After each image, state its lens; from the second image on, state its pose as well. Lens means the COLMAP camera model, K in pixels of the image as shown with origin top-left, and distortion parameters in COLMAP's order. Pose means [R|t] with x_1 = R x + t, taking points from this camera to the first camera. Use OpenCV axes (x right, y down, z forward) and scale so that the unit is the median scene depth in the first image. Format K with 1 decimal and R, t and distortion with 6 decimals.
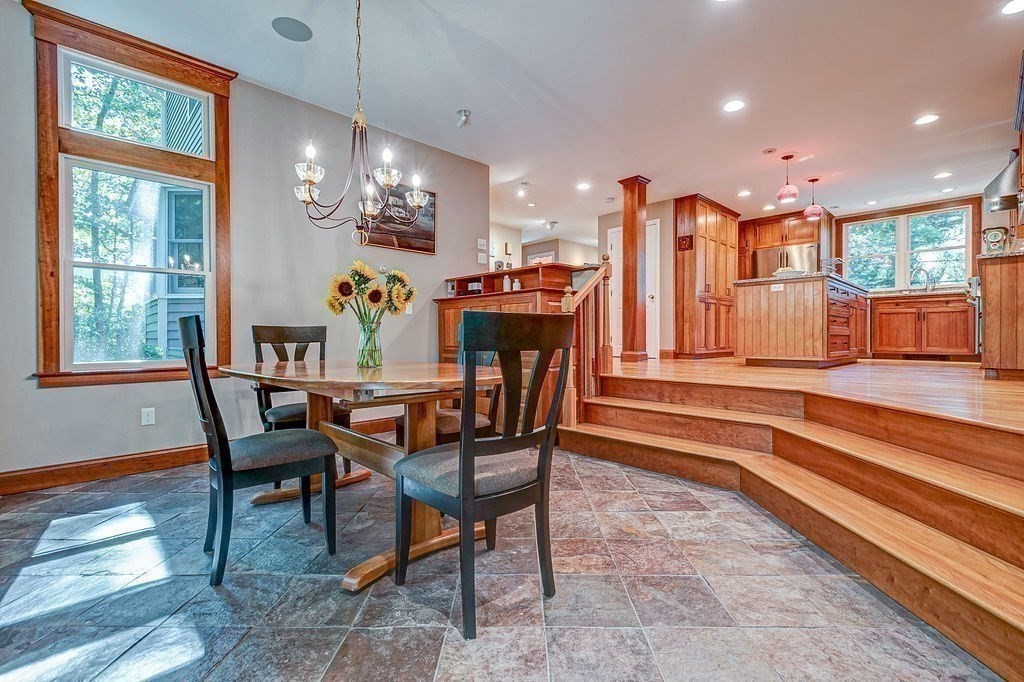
lens RADIAL K [[457.0, 0, 504.8], [0, 457.0, 339.3], [0, 0, 1]] dist [0.015708, -0.007081]
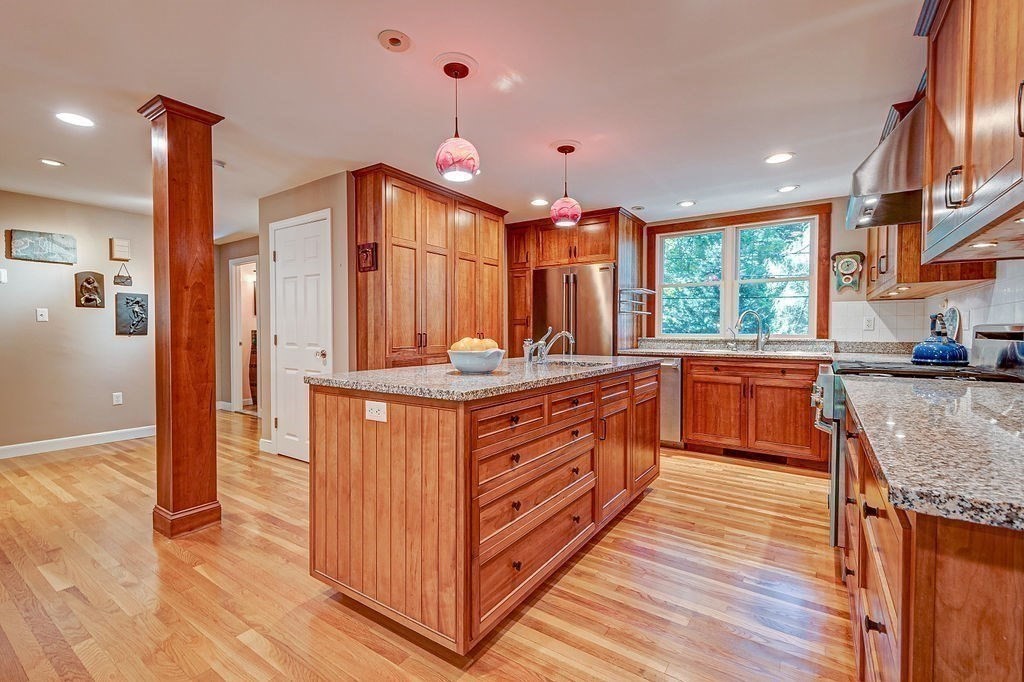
lens RADIAL K [[448.2, 0, 516.4], [0, 448.2, 339.2], [0, 0, 1]] dist [0.014002, -0.004676]
pose [[0.976508, -0.003903, 0.215448, 0.457402], [-0.000188, 0.999820, 0.018965, -0.128266], [-0.215483, -0.018560, 0.976331, 0.465287]]
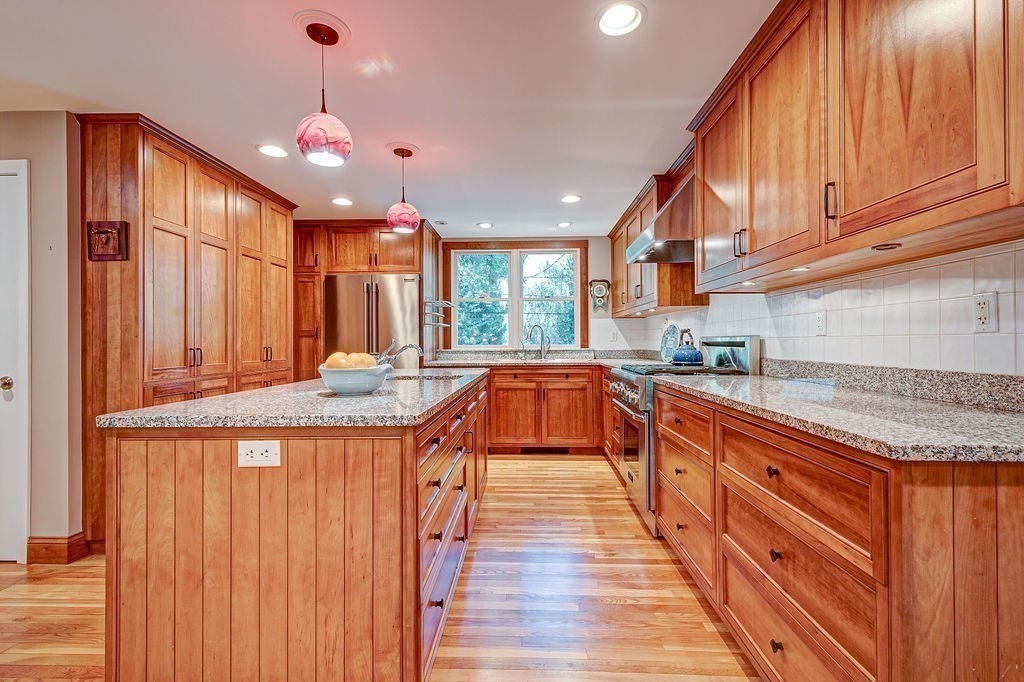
lens RADIAL K [[448.2, 0, 516.4], [0, 448.2, 339.2], [0, 0, 1]] dist [0.014002, -0.004676]
pose [[0.710433, -0.001195, 0.703764, 0.377796], [0.007526, 0.999954, -0.005900, -0.128763], [-0.703725, 0.009488, 0.710409, 0.519381]]
